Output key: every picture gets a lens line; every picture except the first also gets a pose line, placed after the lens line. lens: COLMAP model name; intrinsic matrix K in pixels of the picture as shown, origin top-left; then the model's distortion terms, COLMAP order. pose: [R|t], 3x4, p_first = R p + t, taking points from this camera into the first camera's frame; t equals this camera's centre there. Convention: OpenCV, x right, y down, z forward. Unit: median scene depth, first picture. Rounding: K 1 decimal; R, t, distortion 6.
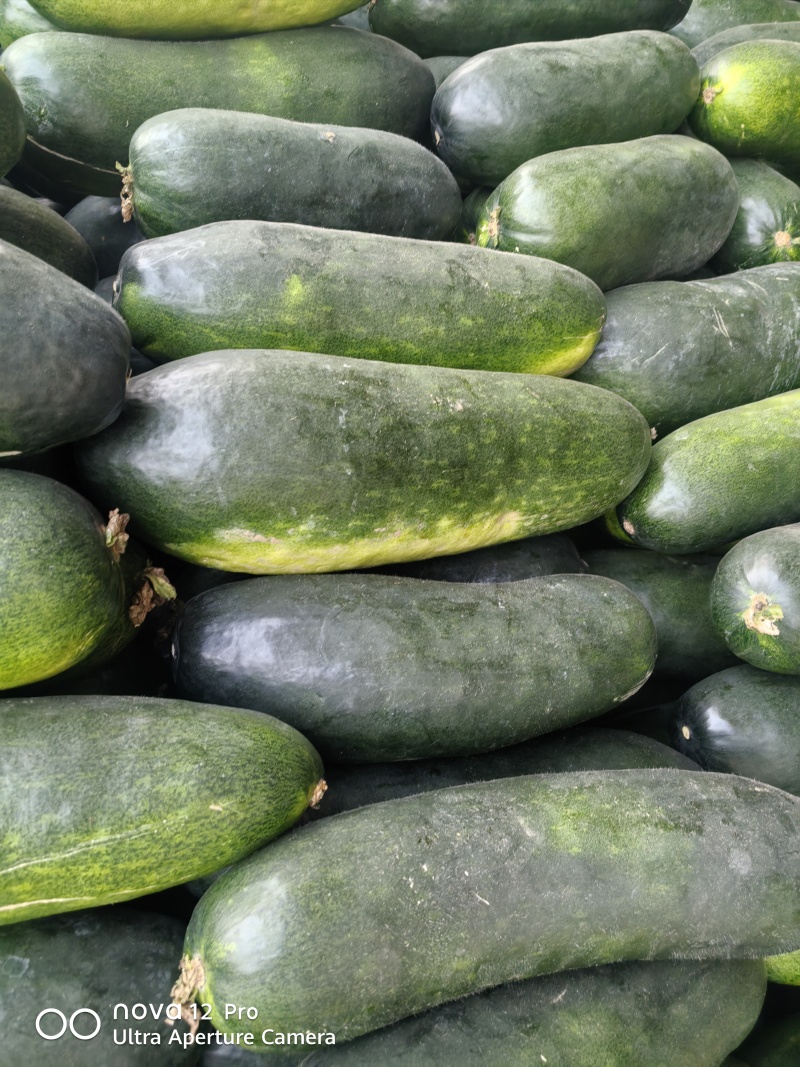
lens RADIAL K [[841.3, 0, 400.8], [0, 841.3, 532.8], [0, 0, 1]] dist [0.003140, -0.010329]
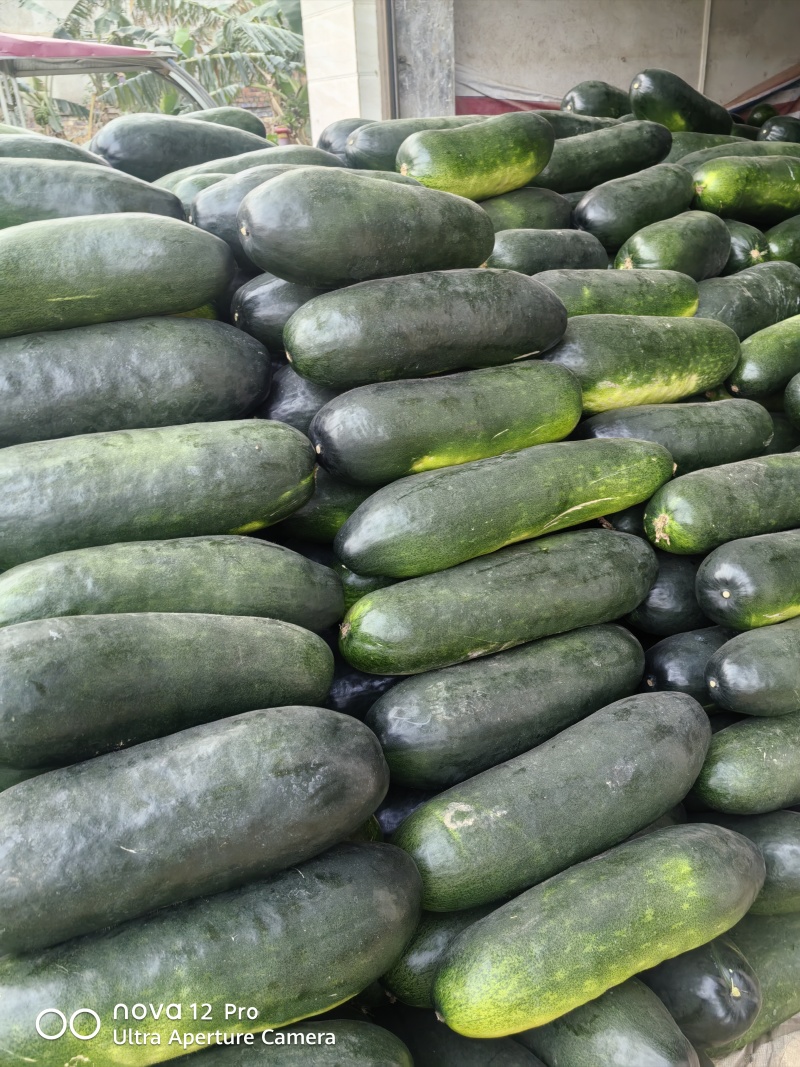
lens RADIAL K [[841.3, 0, 399.5], [0, 841.3, 534.8], [0, 0, 1]] dist [0.003140, -0.010329]
pose [[0.977676, -0.196905, 0.073341, -0.735290], [0.205713, 0.968082, -0.143174, 0.457835], [-0.042809, 0.155065, 0.986976, -0.904697]]
